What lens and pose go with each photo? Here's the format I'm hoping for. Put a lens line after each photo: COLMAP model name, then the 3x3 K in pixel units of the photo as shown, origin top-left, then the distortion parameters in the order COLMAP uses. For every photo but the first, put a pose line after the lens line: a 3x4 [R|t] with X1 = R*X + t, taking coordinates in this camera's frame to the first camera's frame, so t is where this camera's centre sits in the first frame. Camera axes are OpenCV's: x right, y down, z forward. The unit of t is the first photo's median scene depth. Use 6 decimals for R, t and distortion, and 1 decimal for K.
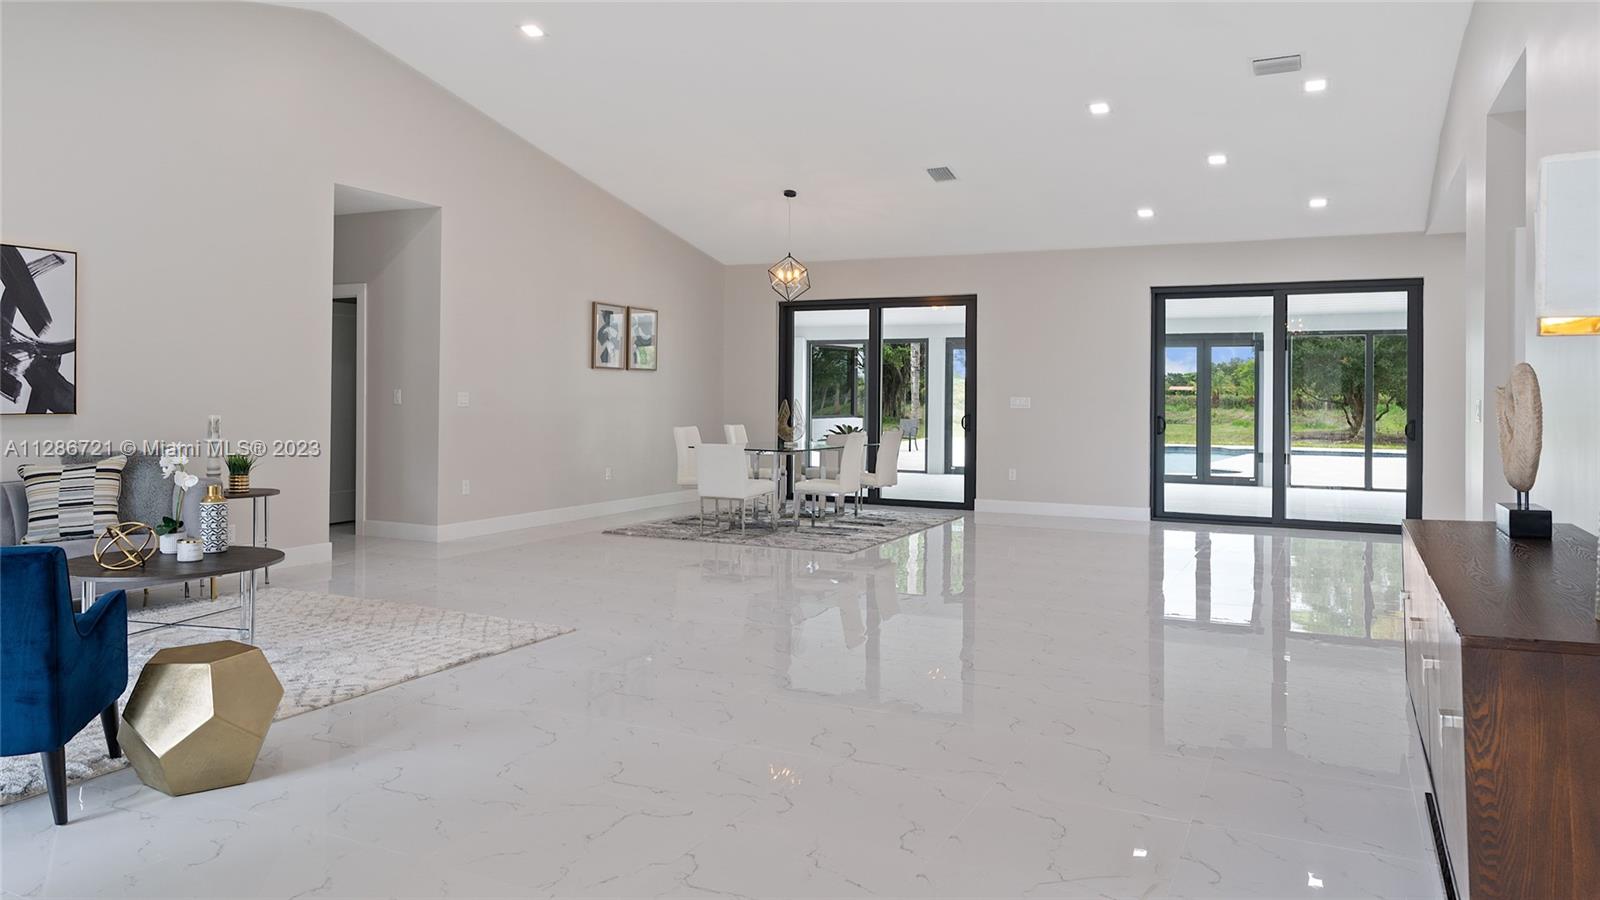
lens RADIAL K [[1080.6, 0, 800.0], [0, 1080.6, 385.4], [0, 0, 1]] dist [0.002617, -0.002103]
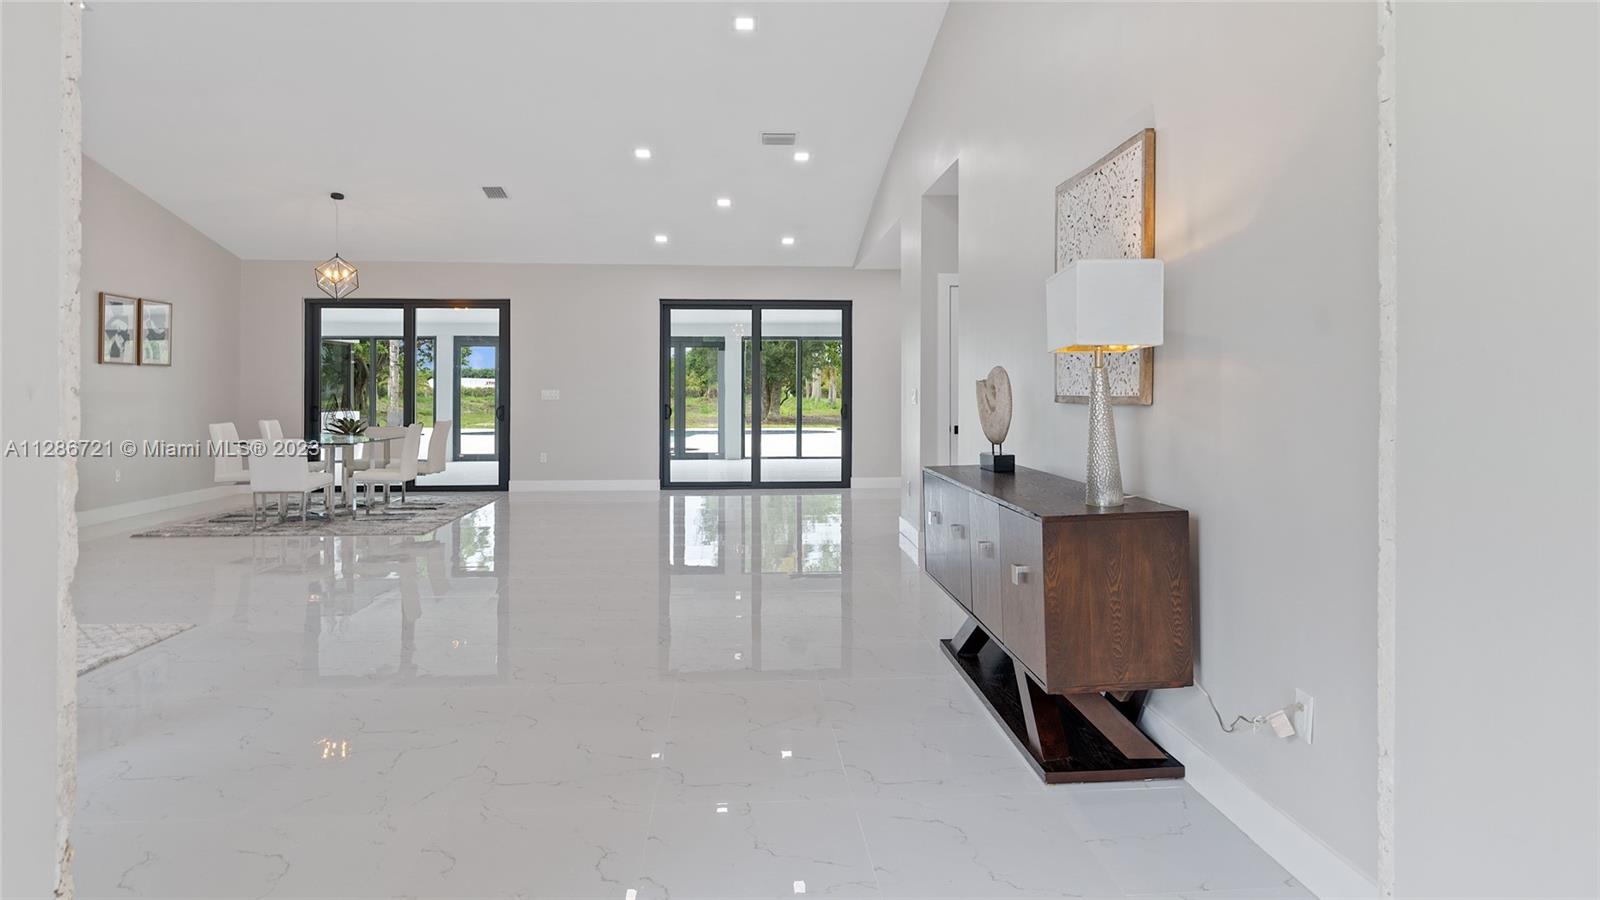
lens RADIAL K [[983.2, 0, 802.8], [0, 983.2, 383.2], [0, 0, 1]] dist [0.002052, 0.000345]
pose [[0.862451, -0.005598, 0.506110, -0.100743], [0.003353, 0.999980, 0.005347, -0.001174], [-0.506129, -0.002914, 0.862453, -0.040998]]
